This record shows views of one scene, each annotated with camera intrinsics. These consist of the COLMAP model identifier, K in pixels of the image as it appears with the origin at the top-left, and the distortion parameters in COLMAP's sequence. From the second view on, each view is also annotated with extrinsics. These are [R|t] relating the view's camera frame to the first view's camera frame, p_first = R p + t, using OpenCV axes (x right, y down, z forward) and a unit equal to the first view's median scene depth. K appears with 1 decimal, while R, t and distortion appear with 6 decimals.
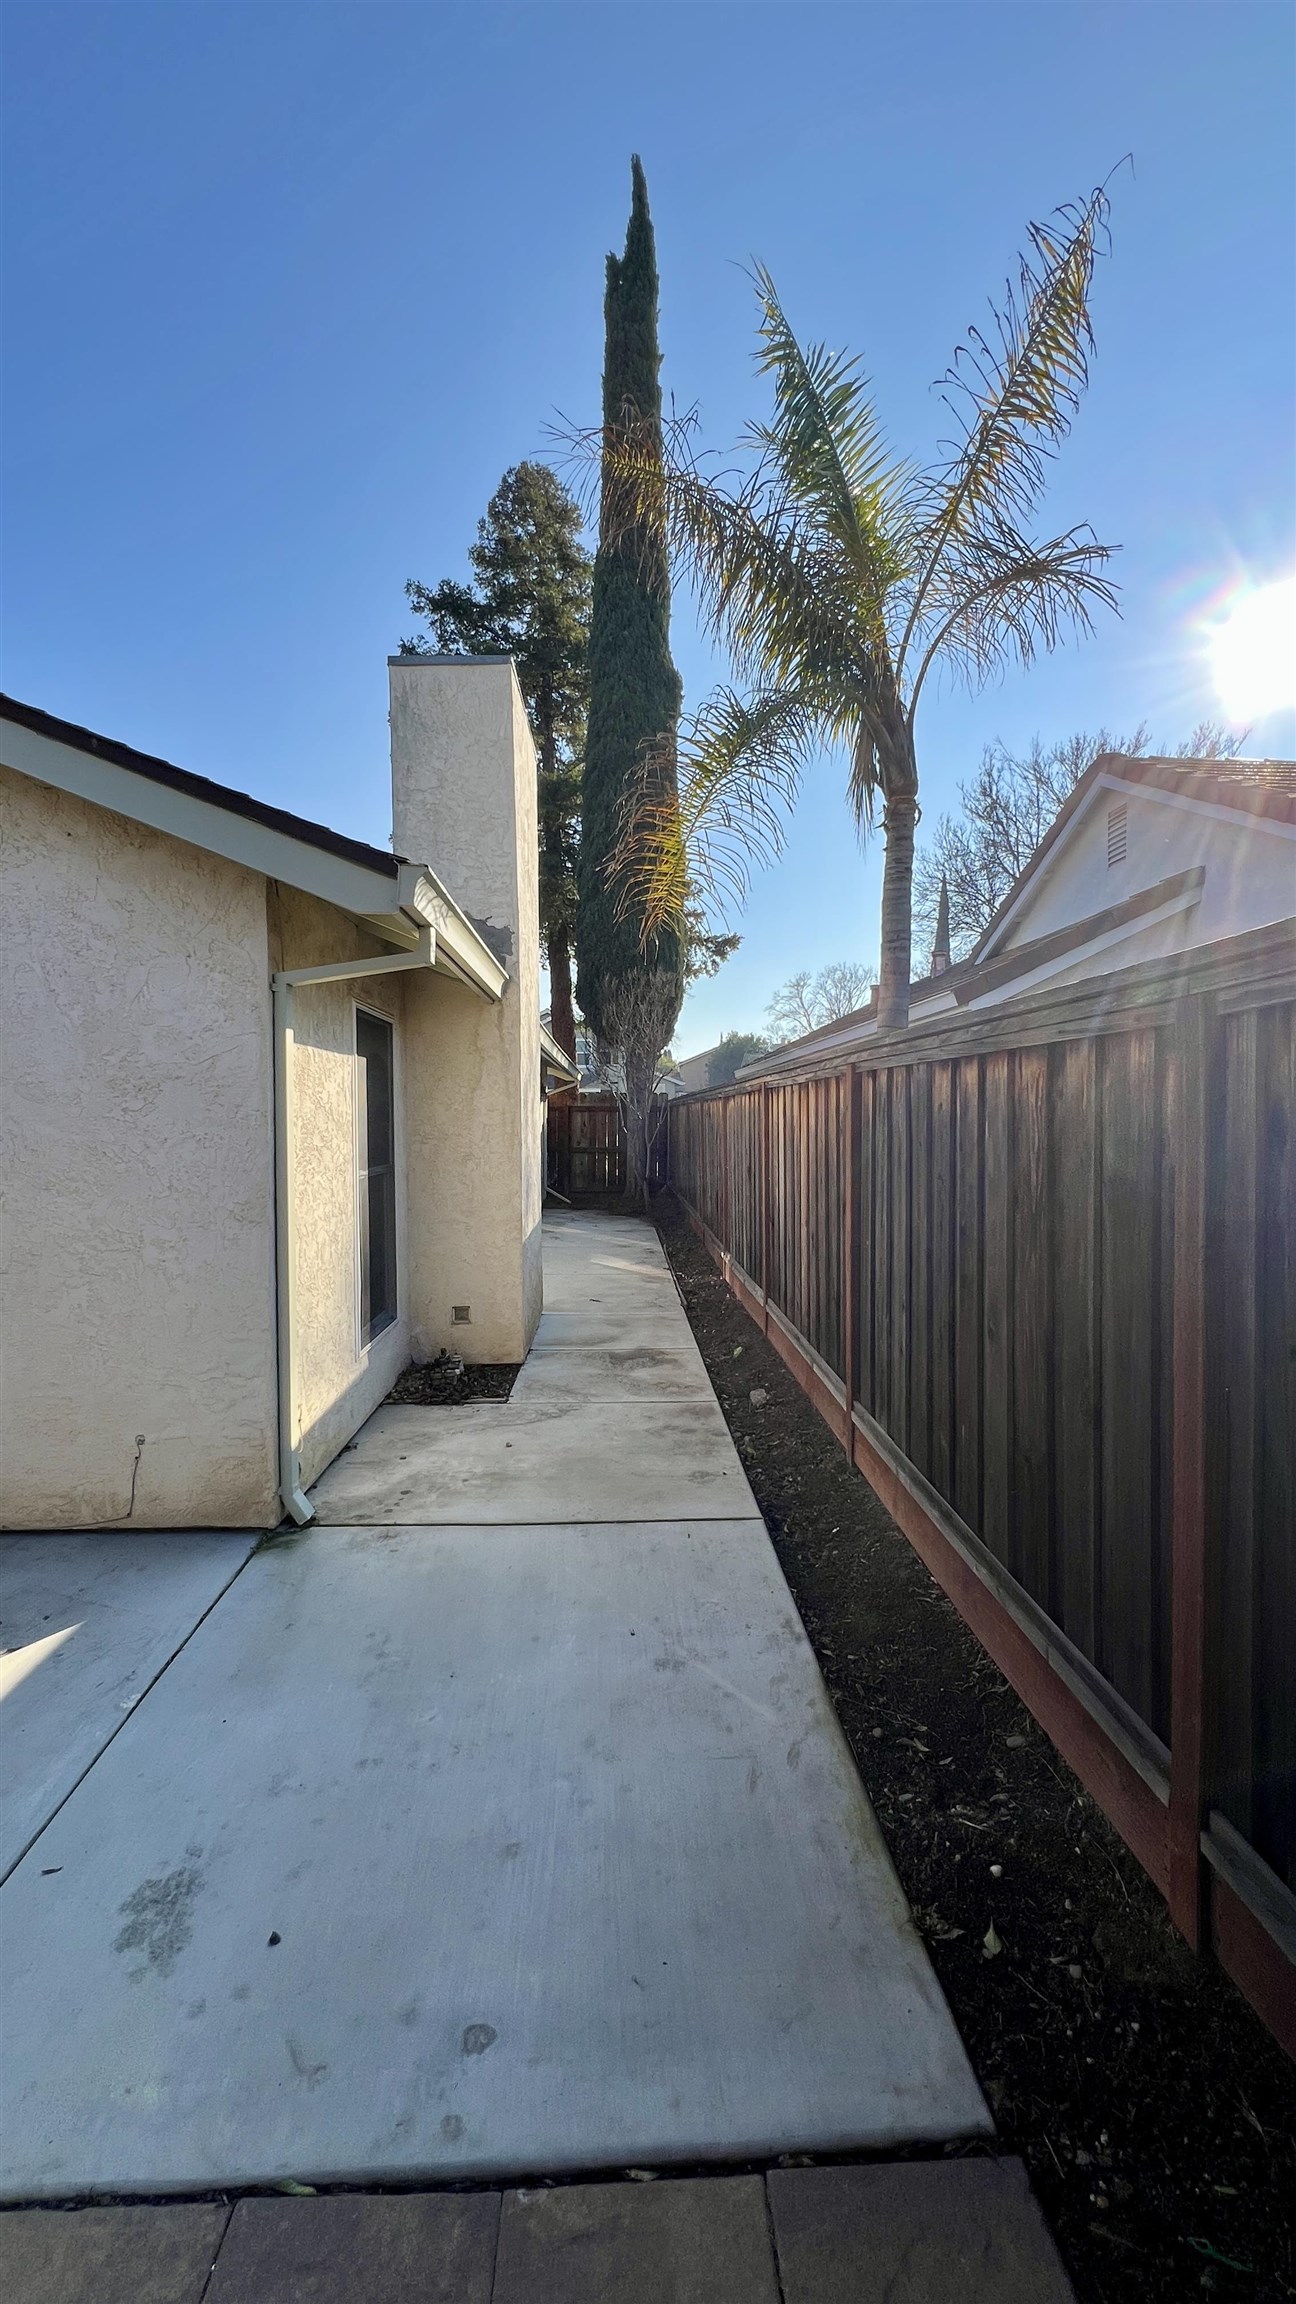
lens RADIAL K [[923.0, 0, 645.3], [0, 923.0, 1149.1], [0, 0, 1]] dist [-0.002606, 0.000550]
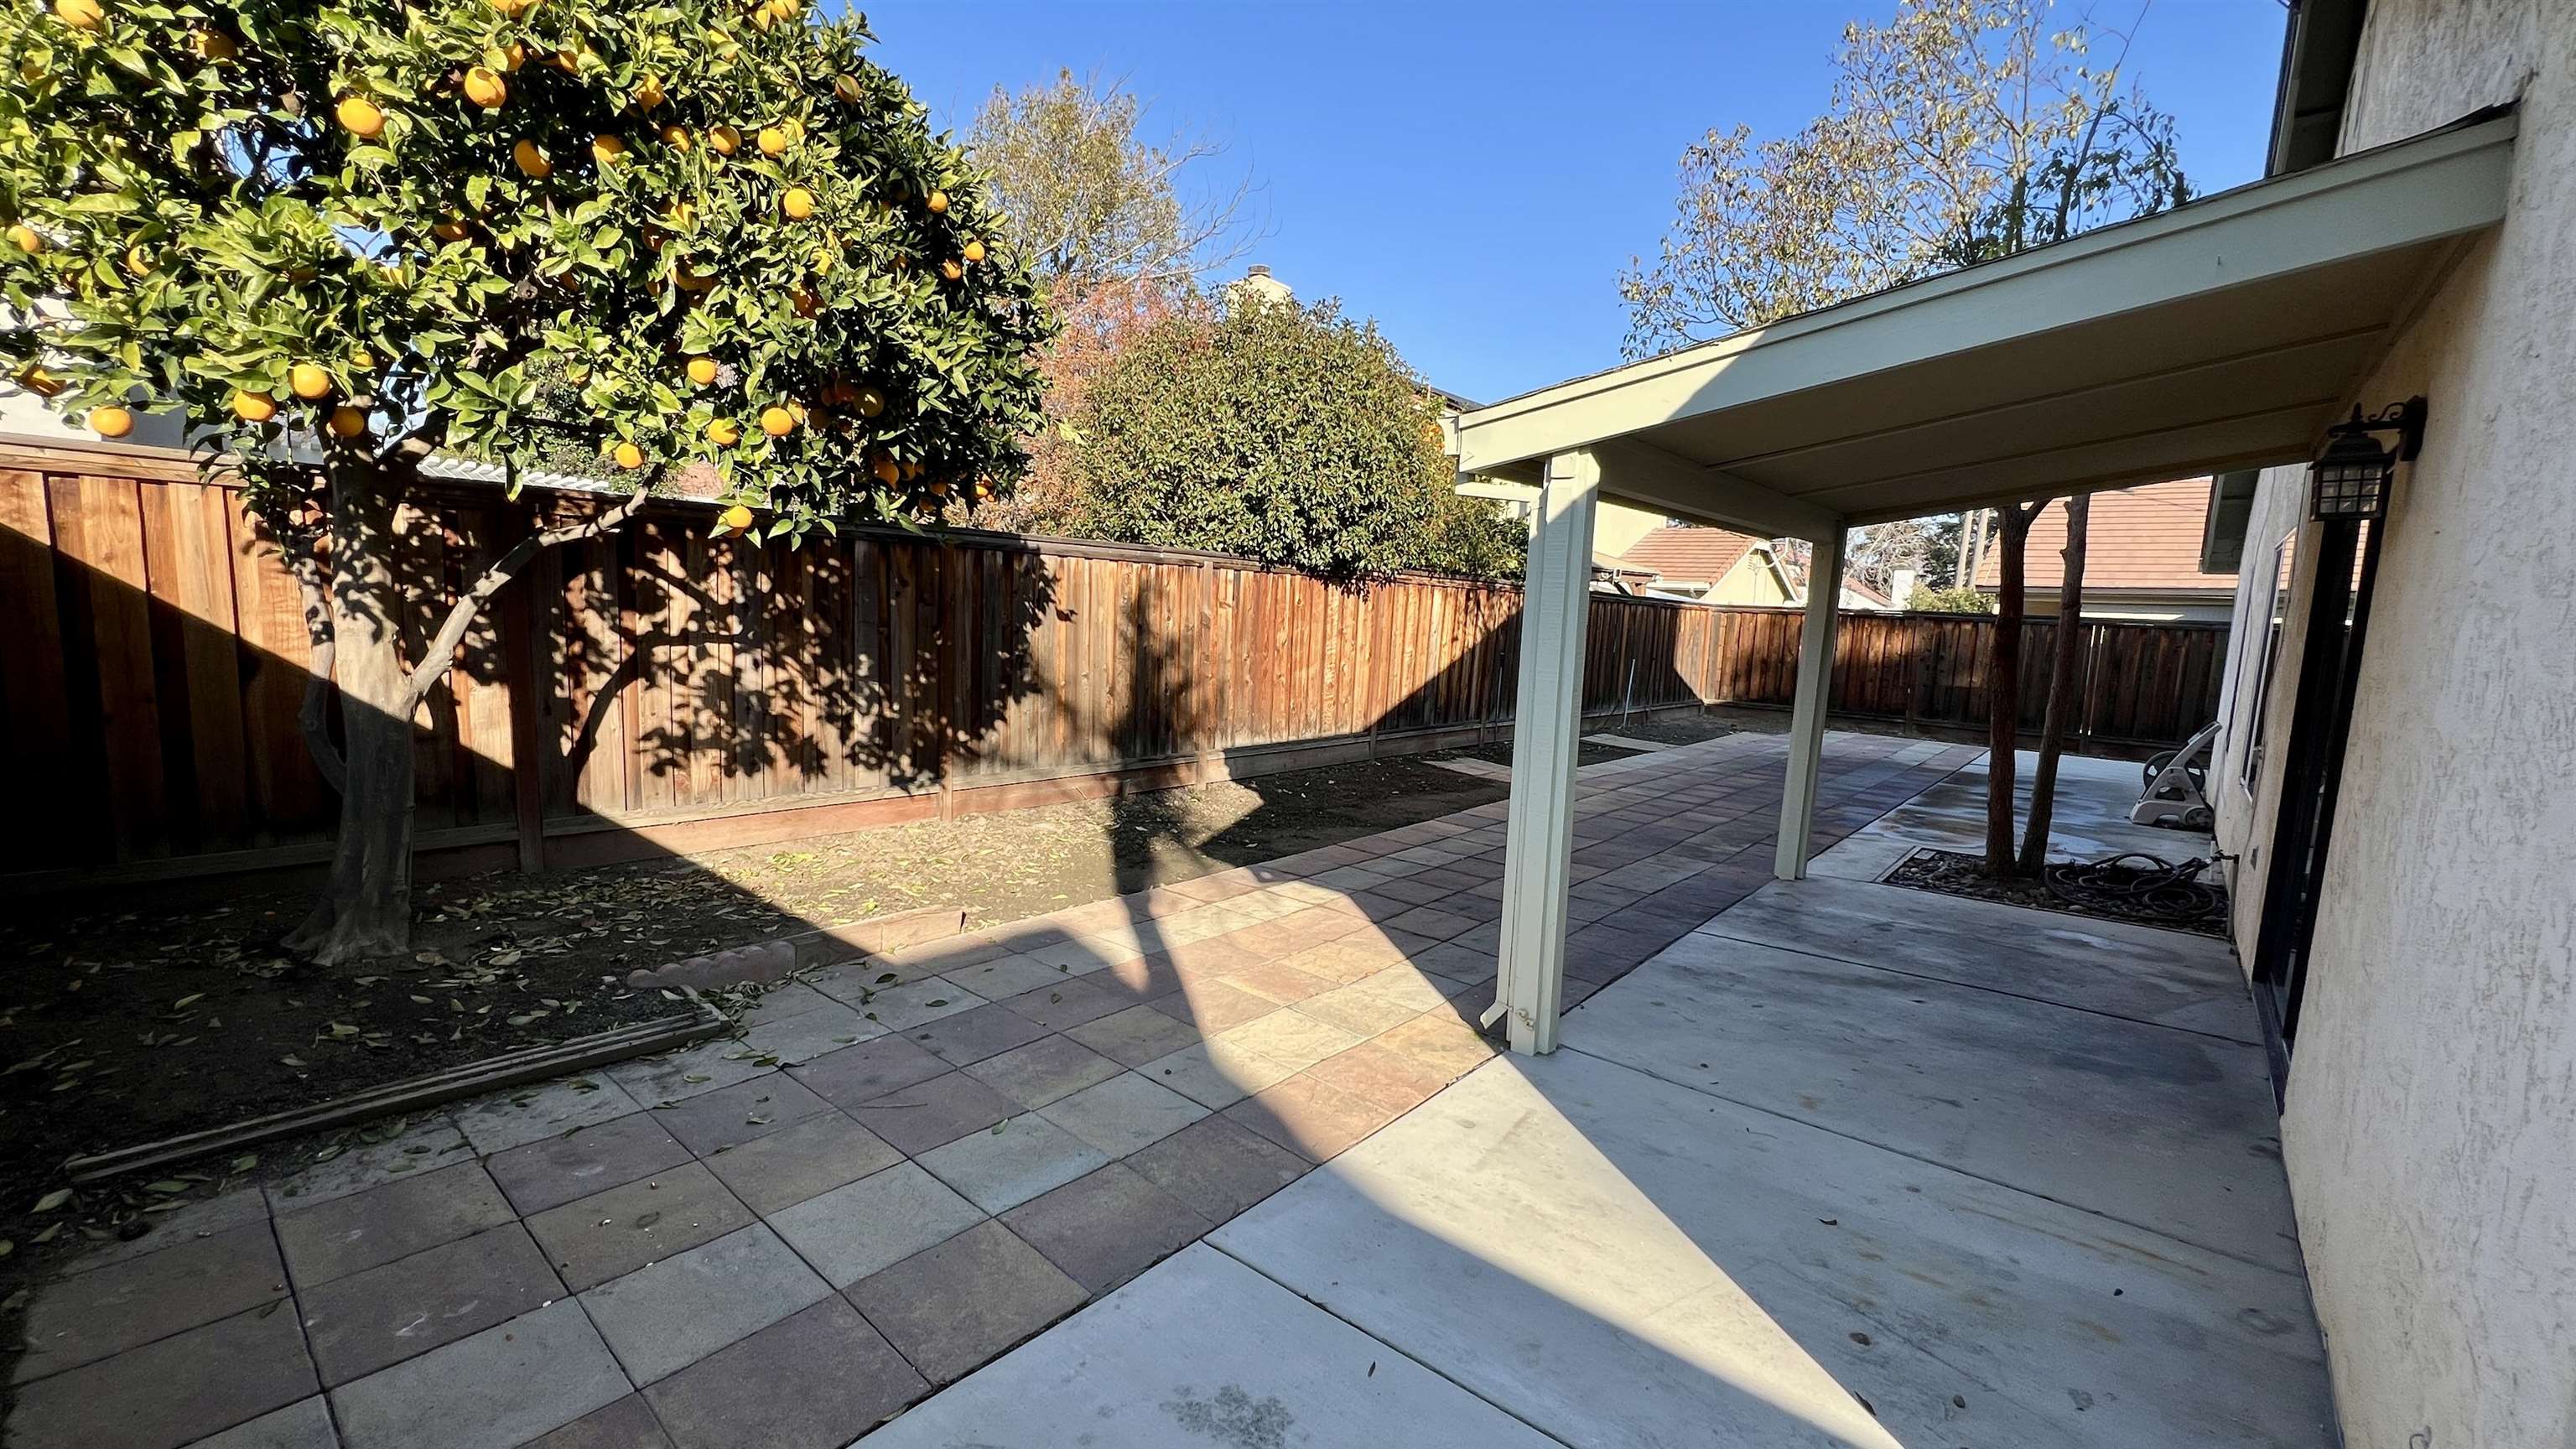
lens RADIAL K [[1032.0, 0, 1289.2], [0, 1032.0, 728.7], [0, 0, 1]] dist [-0.002606, 0.000550]
pose [[-0.677631, 0.060156, -0.732937, 0.081014], [-0.070125, 0.986822, 0.145828, -0.016181], [0.732051, 0.150215, -0.664483, 0.746912]]
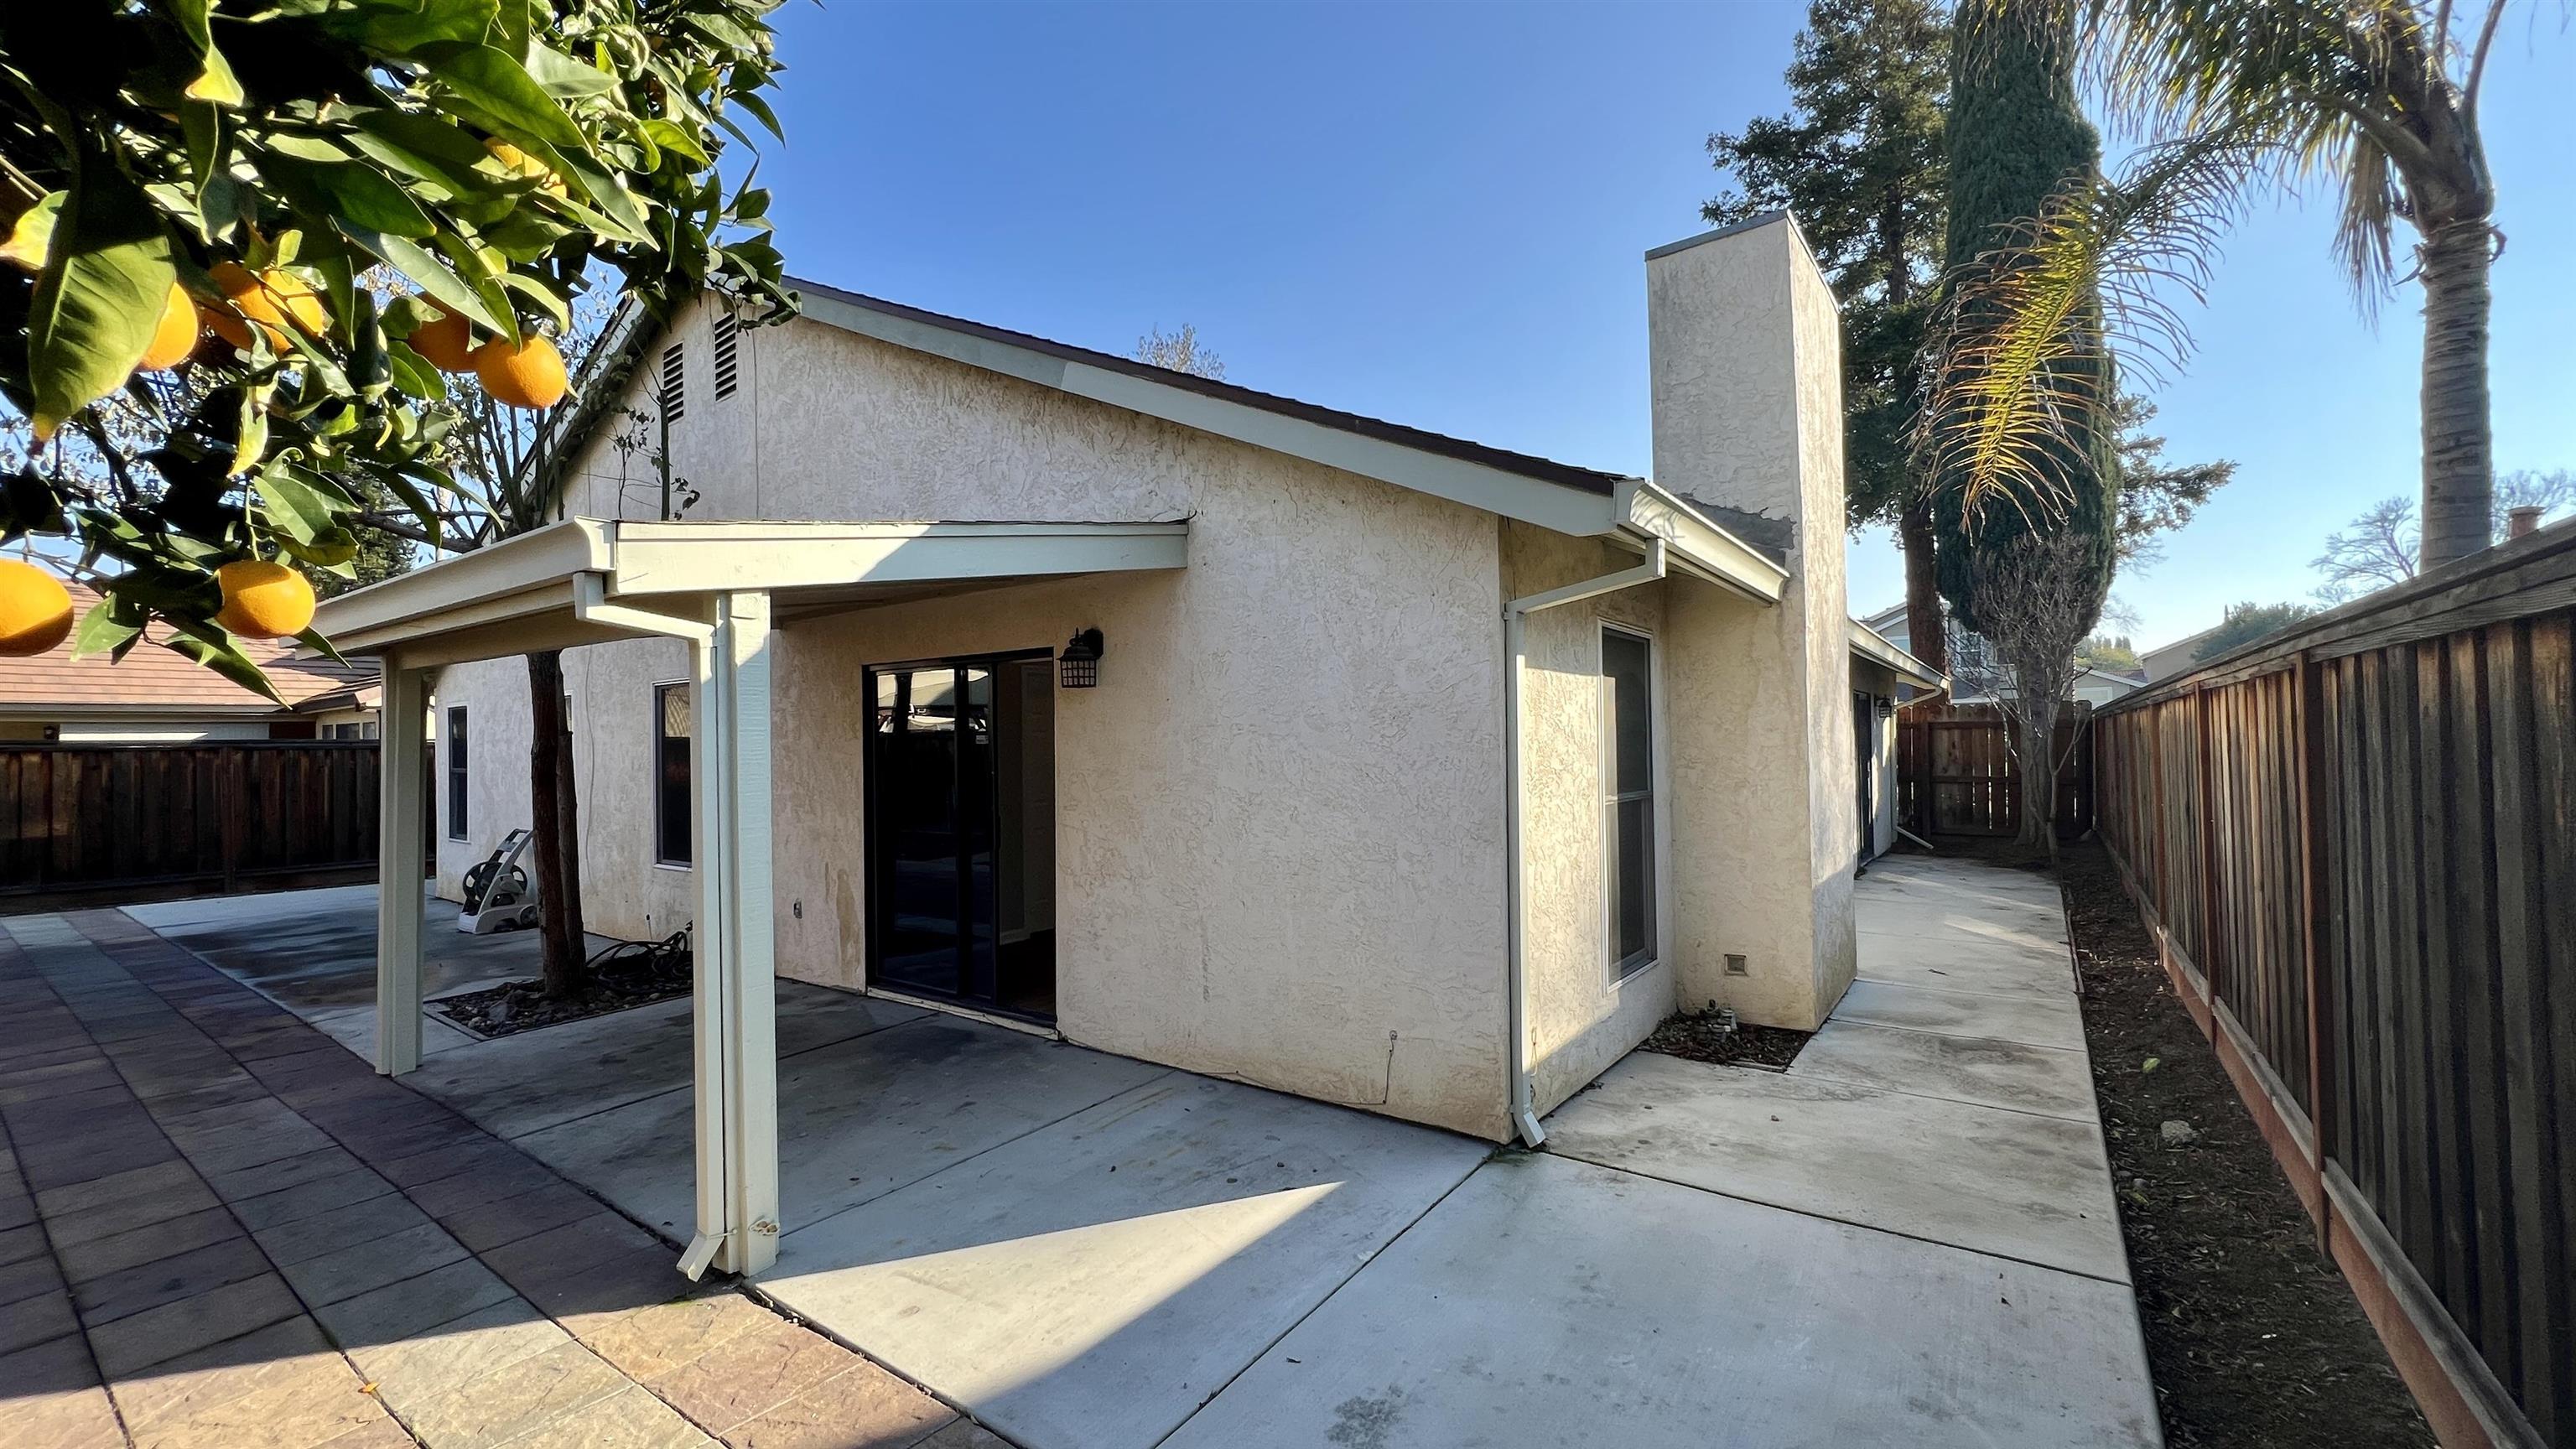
lens RADIAL K [[1032.0, 0, 1283.6], [0, 1032.0, 722.5], [0, 0, 1]] dist [-0.002606, 0.000550]
pose [[0.787342, -0.024367, -0.616035, 0.099024], [-0.007968, 0.998733, -0.049688, 0.003870], [0.616466, 0.044030, 0.786150, -0.056490]]
